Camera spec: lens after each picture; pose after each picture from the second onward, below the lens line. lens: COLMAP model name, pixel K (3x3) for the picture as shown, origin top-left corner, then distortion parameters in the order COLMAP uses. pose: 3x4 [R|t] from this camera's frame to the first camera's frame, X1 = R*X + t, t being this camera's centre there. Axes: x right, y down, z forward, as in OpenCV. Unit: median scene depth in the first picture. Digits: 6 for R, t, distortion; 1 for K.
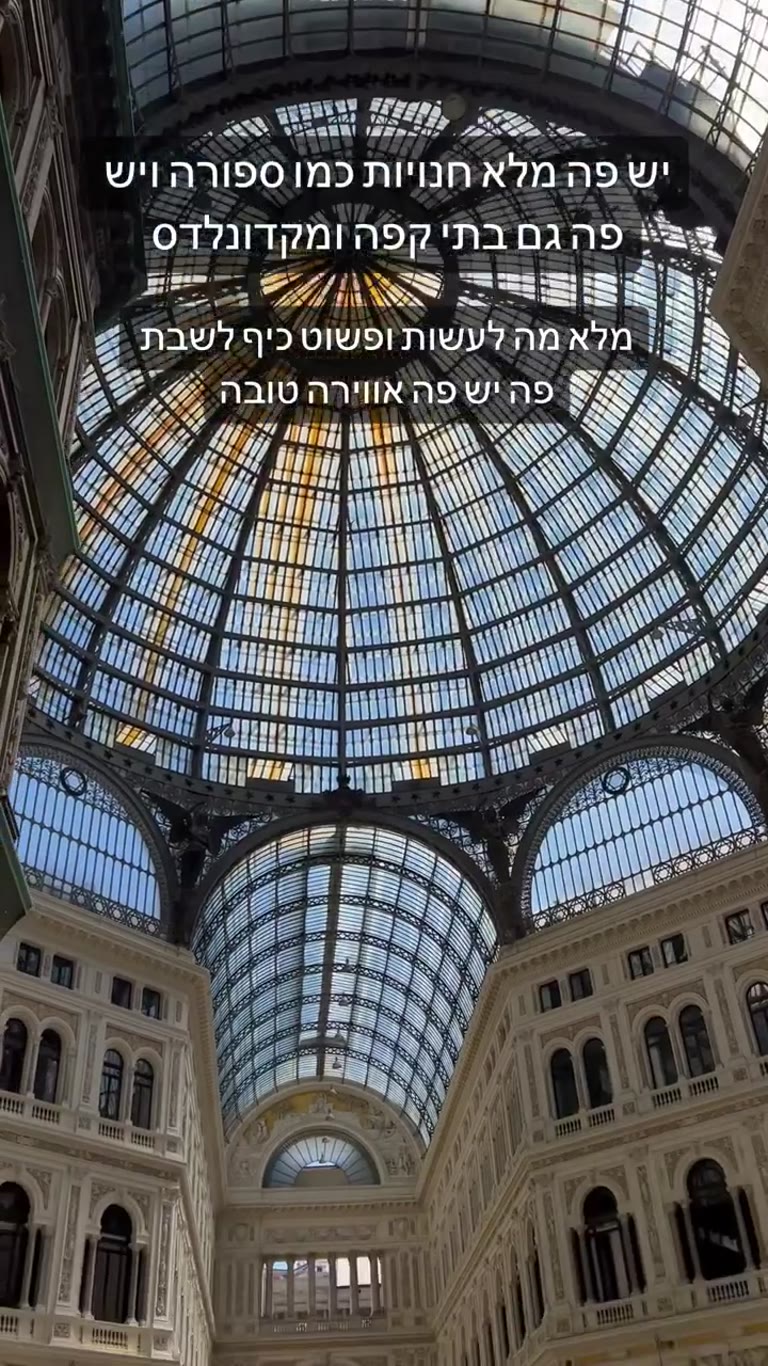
lens RADIAL K [[1160.1, 0, 391.6], [0, 1160.1, 687.1], [0, 0, 1]] dist [0.099630, -0.168411]
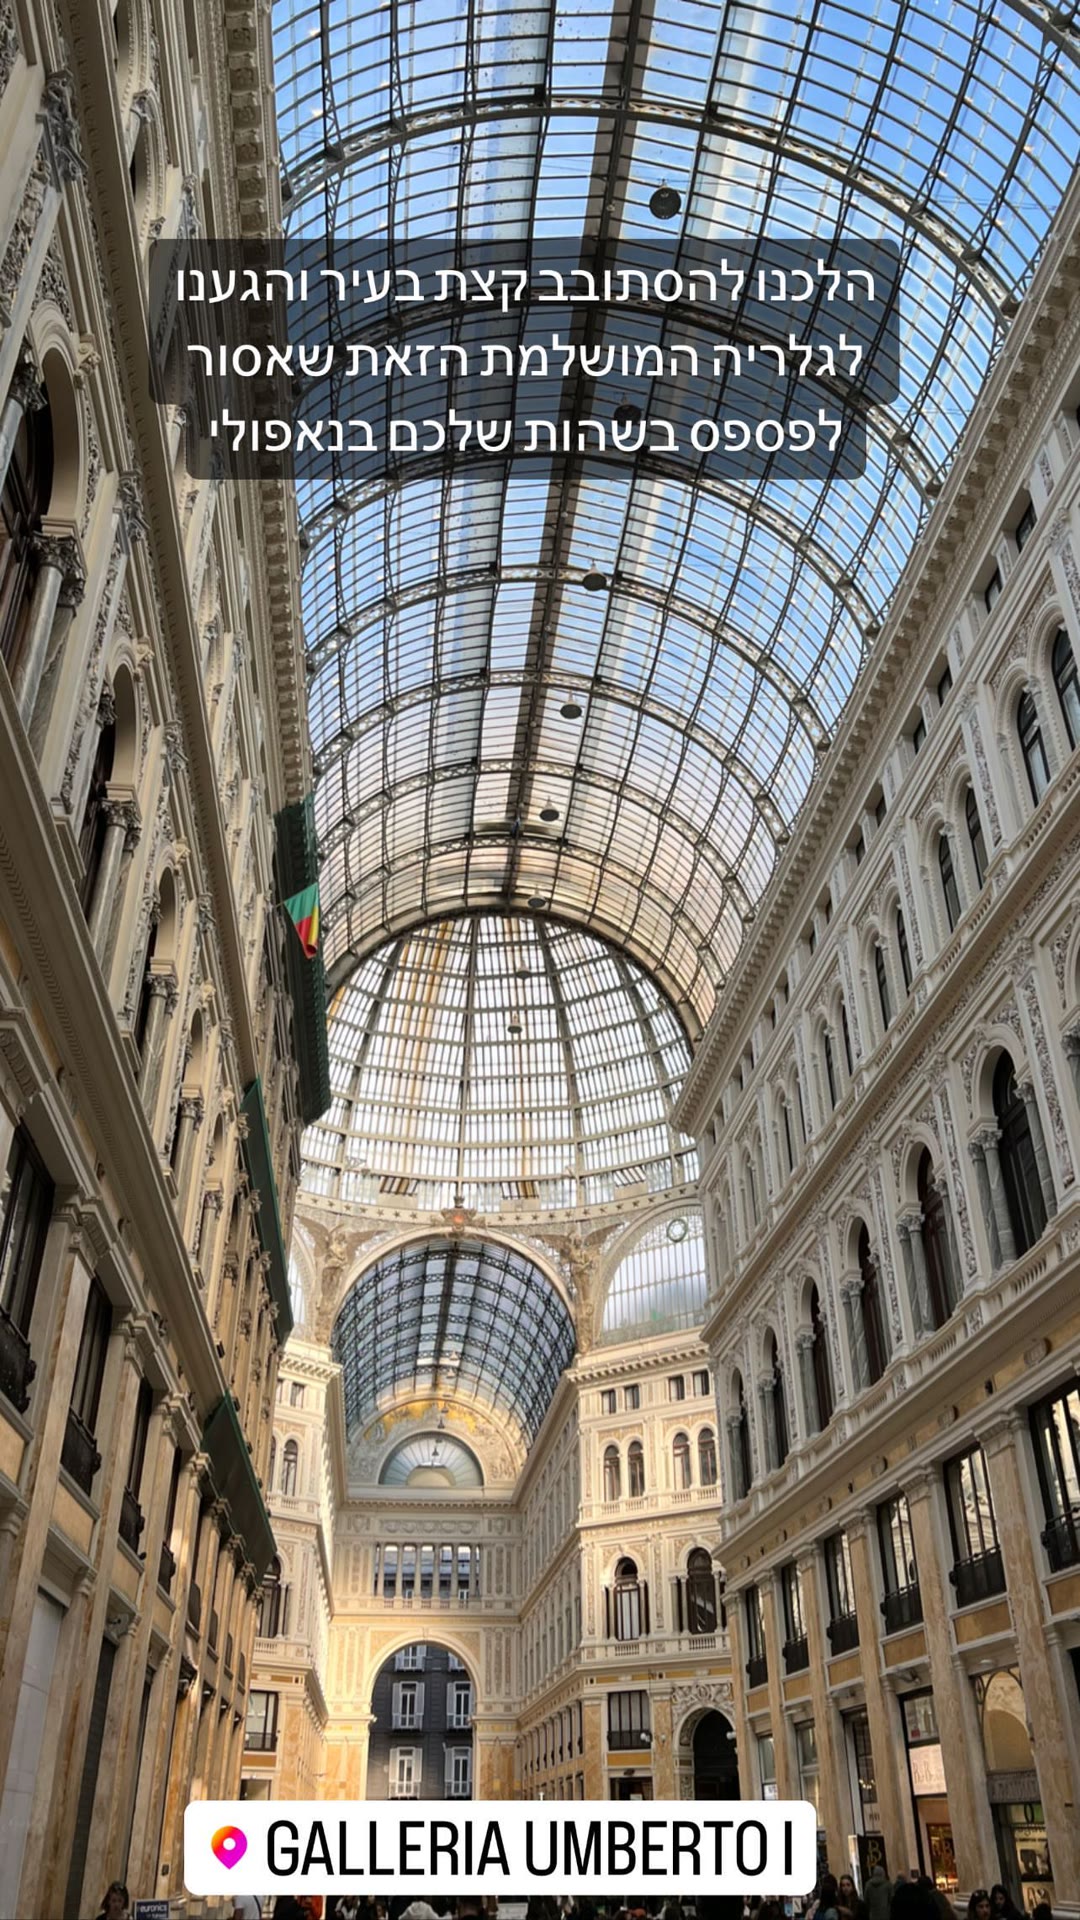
lens RADIAL K [[1422.3, 0, 540.0], [0, 1422.3, 960.0], [0, 0, 1]] dist [0.031884, -0.000188]
pose [[0.998311, 0.056924, -0.011620, 0.043497], [-0.055146, 0.991379, 0.118857, -0.333245], [0.018285, -0.118015, 0.992843, -0.412921]]
